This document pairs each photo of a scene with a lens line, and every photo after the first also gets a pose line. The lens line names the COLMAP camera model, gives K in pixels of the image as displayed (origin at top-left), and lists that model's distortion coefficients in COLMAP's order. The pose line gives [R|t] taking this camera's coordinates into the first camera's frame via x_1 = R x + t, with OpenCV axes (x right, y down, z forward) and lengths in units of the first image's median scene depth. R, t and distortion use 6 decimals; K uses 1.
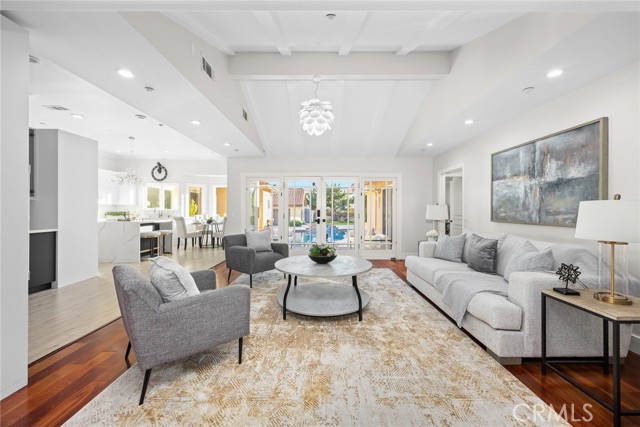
lens RADIAL K [[255.4, 0, 323.2], [0, 255.4, 209.5], [0, 0, 1]] dist [-0.002013, -0.000843]
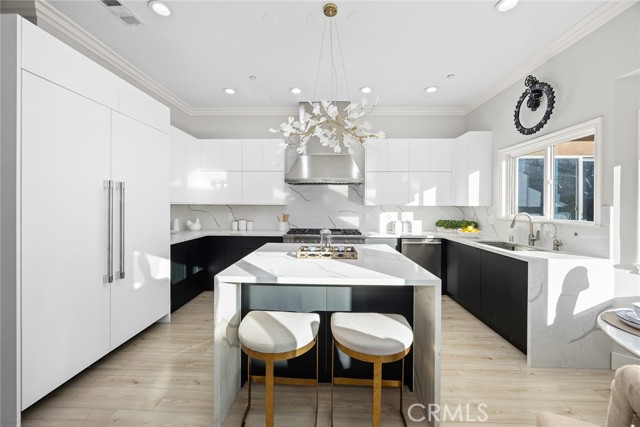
lens RADIAL K [[255.4, 0, 309.3], [0, 255.4, 209.8], [0, 0, 1]] dist [-0.002013, -0.000843]
pose [[-0.033819, 0.007562, -0.999399, -0.940236], [-0.008829, 0.999930, 0.007865, -0.041028], [0.999389, 0.009090, -0.033750, 2.253097]]
